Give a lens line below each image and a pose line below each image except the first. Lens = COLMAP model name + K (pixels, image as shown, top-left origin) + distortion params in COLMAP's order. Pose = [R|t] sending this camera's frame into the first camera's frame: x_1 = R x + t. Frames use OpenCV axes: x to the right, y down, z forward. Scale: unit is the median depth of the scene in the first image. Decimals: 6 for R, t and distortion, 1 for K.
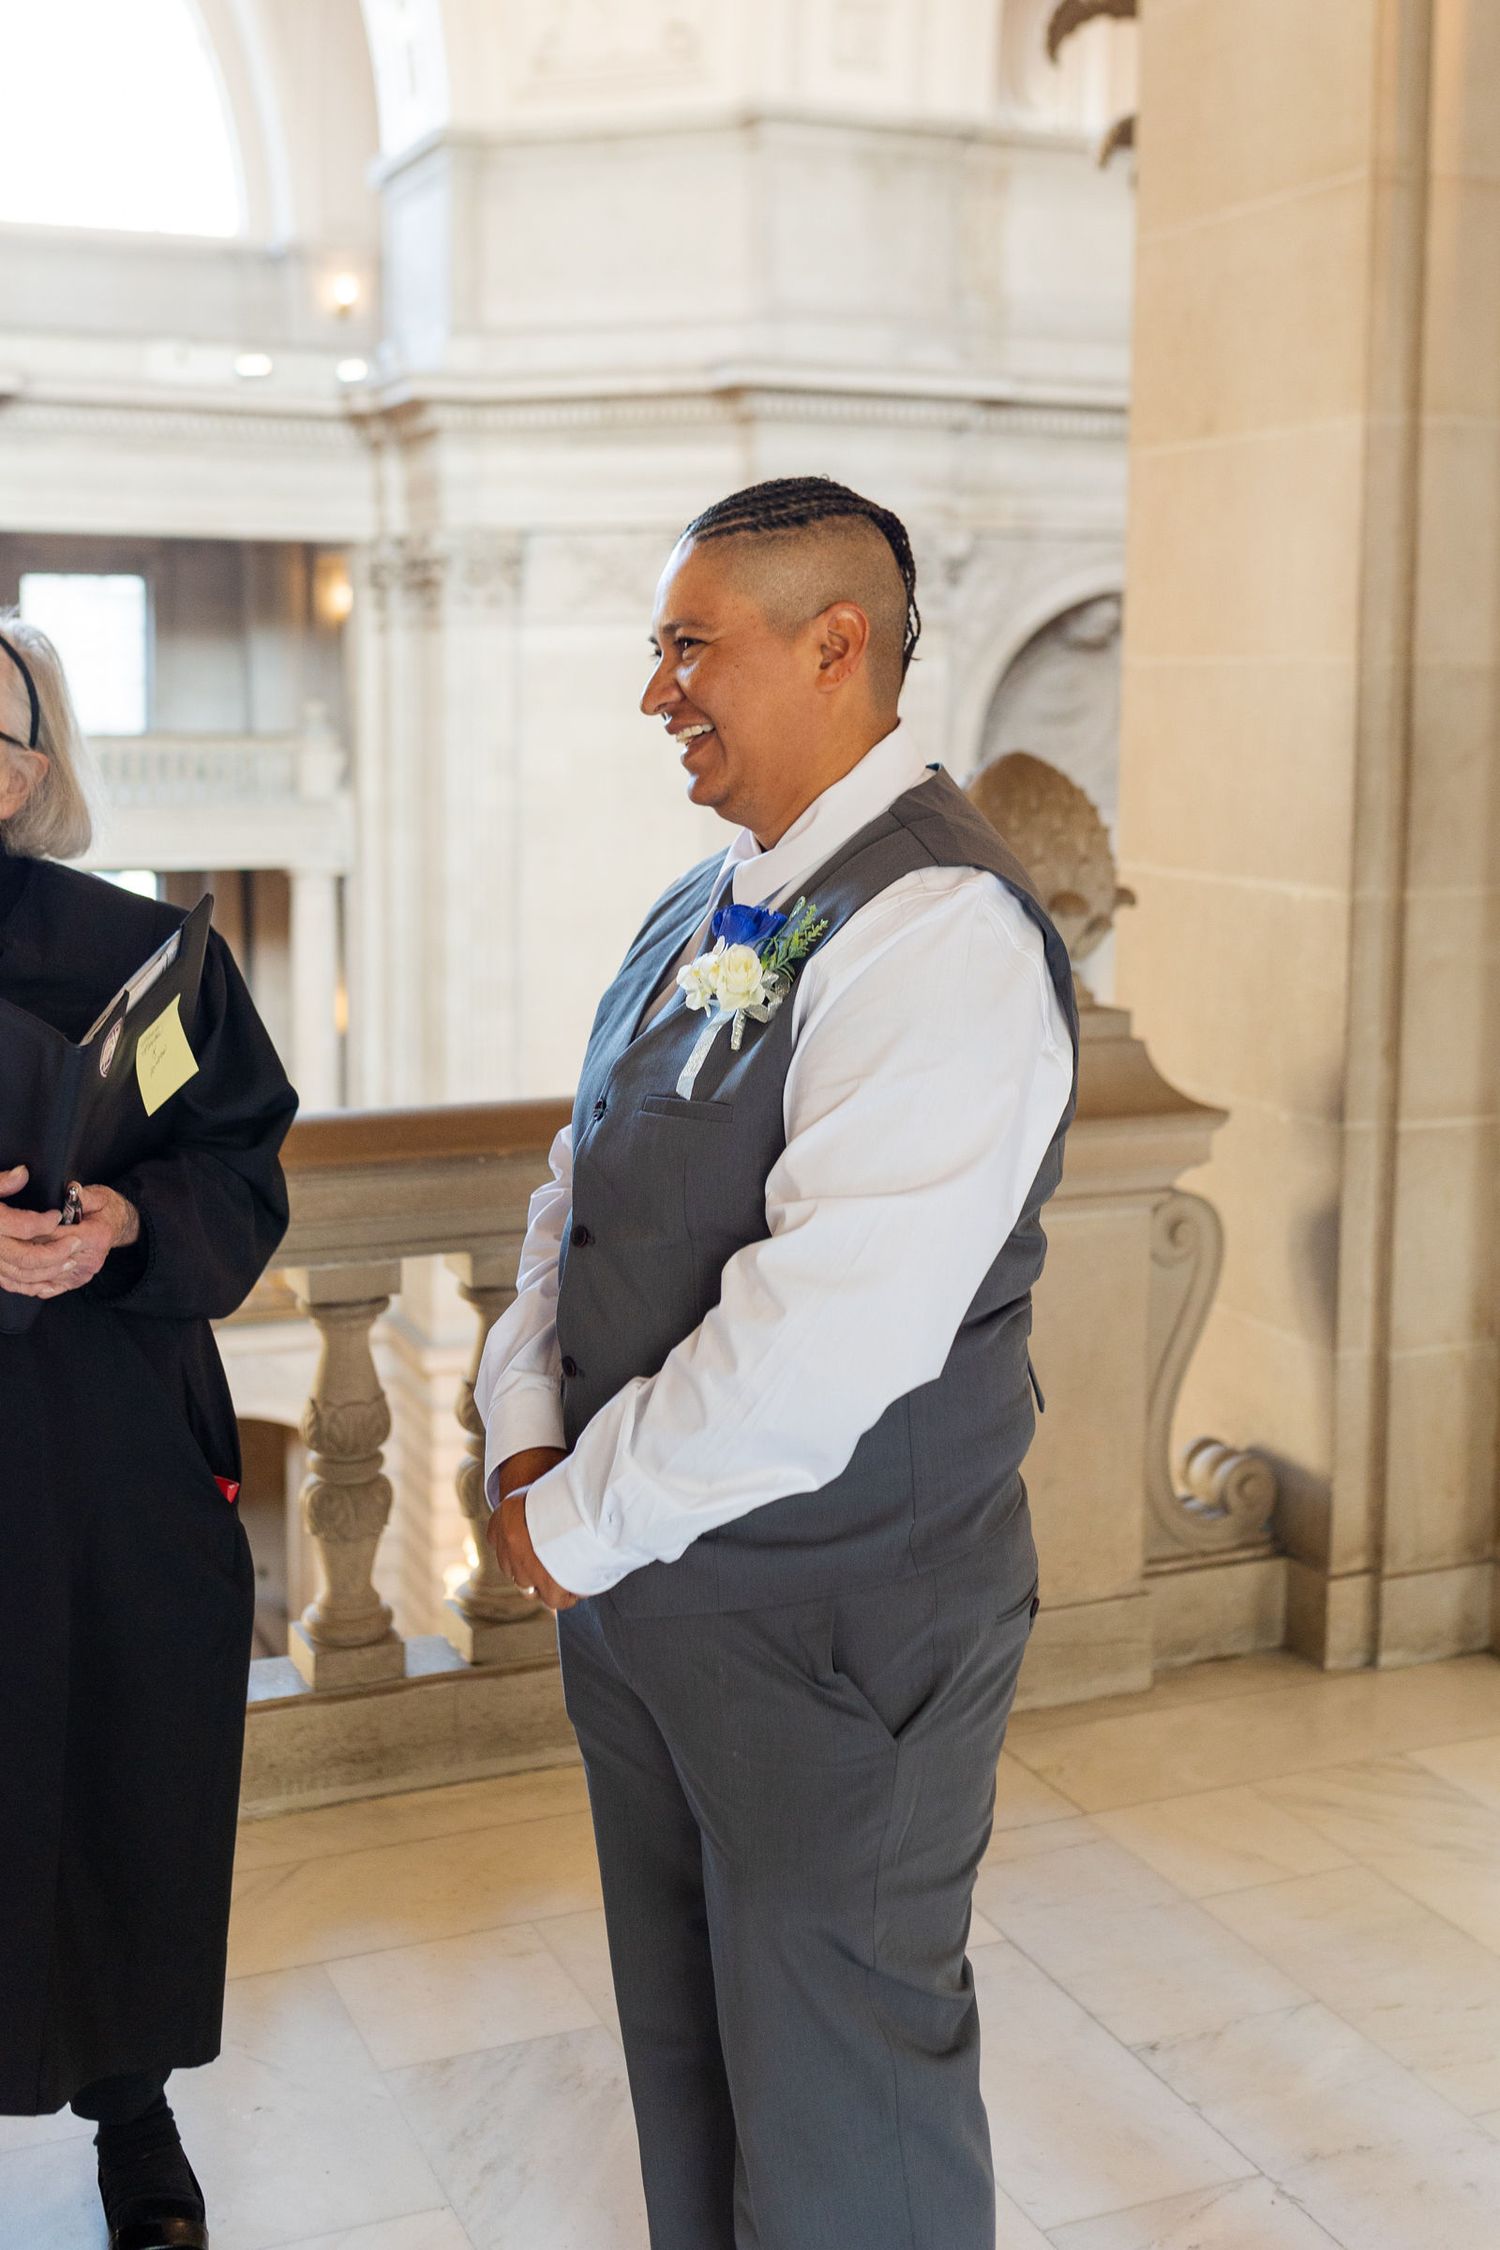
lens RADIAL K [[2600.6, 0, 743.1], [0, 2600.6, 922.3], [0, 0, 1]] dist [-0.001823, 0.010242]
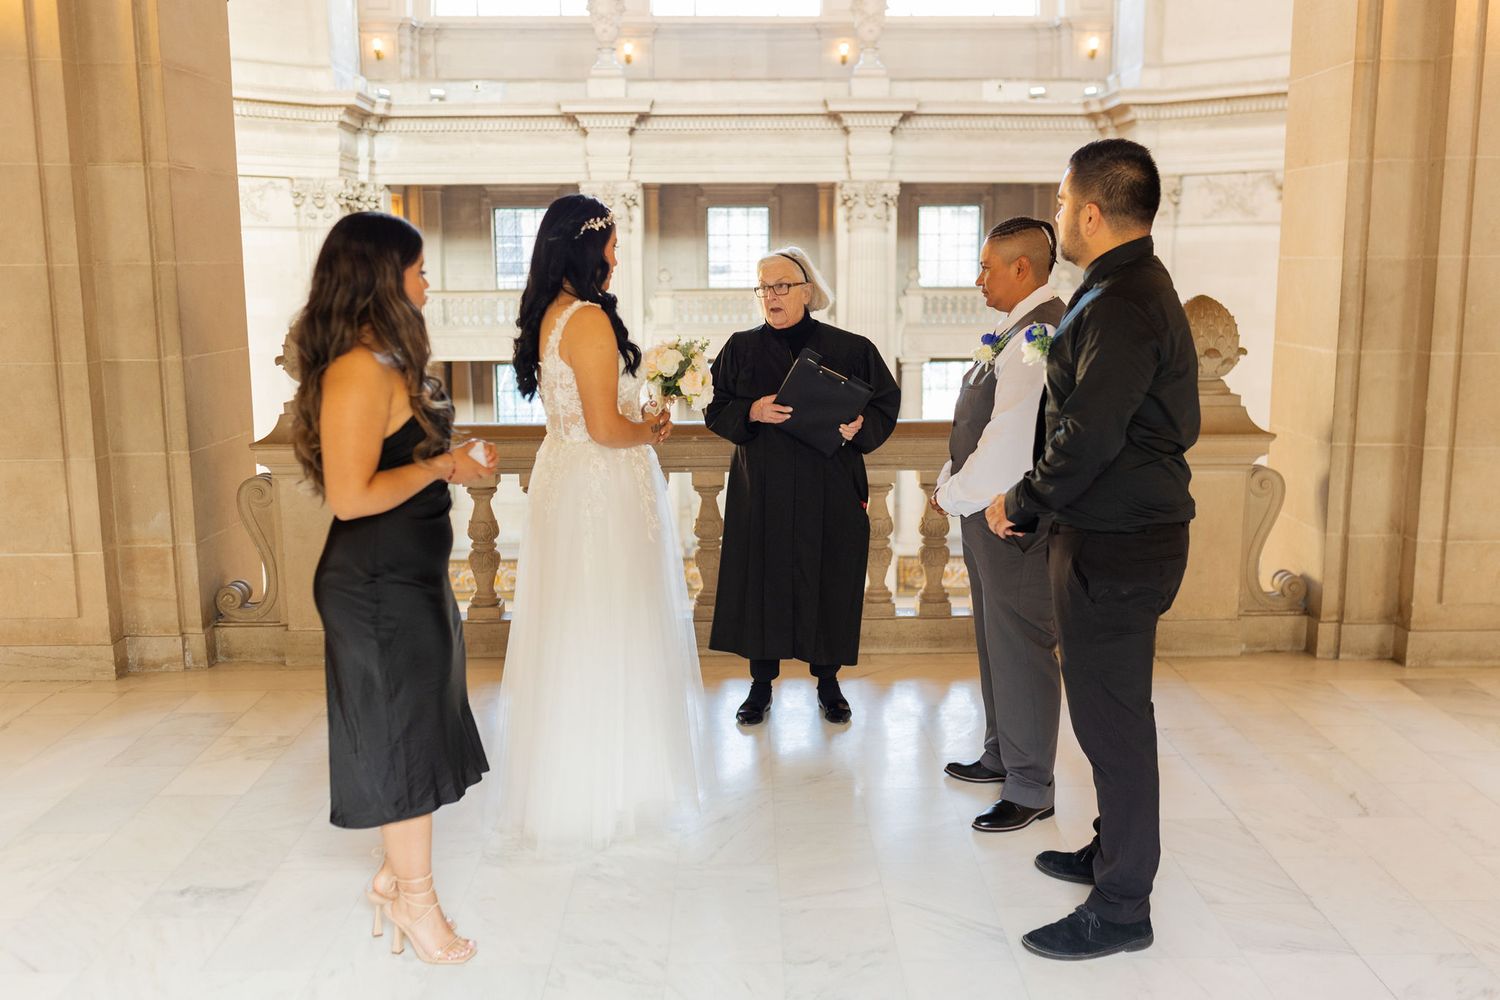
lens RADIAL K [[1441.4, 0, 756.0], [0, 1441.4, 520.6], [0, 0, 1]] dist [0.006694, 0.002141]
pose [[0.925917, 0.057043, -0.373396, 0.235506], [-0.024035, 0.995426, 0.092468, 0.035438], [0.376962, -0.076643, 0.923052, -0.505113]]
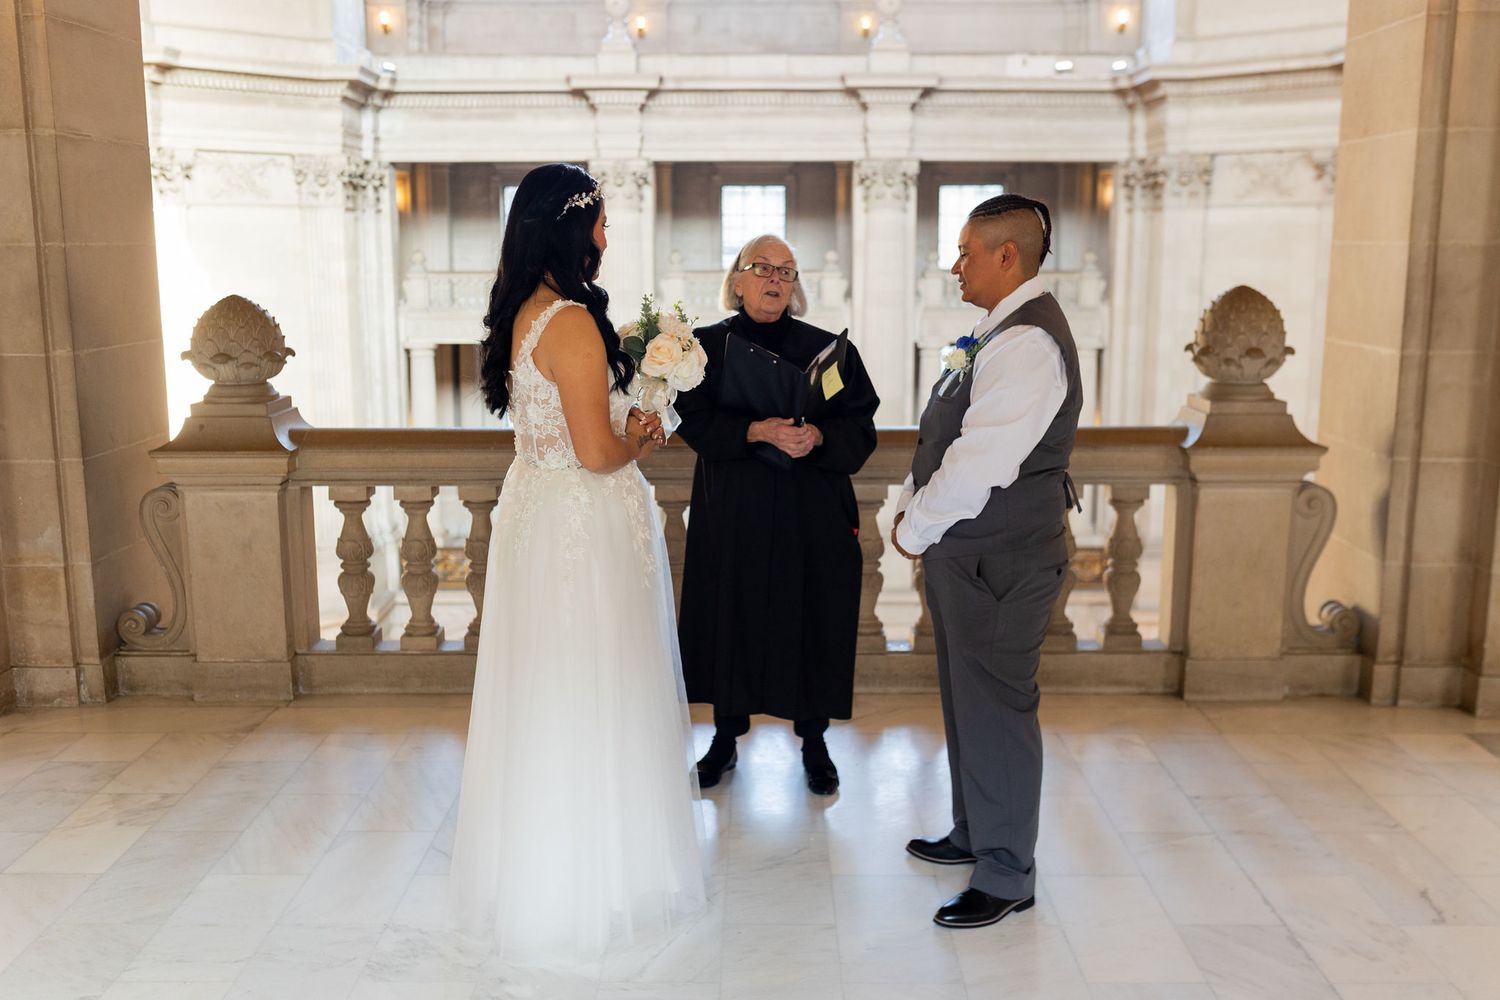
lens RADIAL K [[1454.5, 0, 743.6], [0, 1454.5, 517.2], [0, 0, 1]] dist [0.005994, 0.006400]
pose [[0.916963, 0.067728, -0.393183, 0.210672], [-0.029550, 0.994308, 0.102363, 0.017528], [0.397877, -0.082244, 0.913745, -0.335832]]
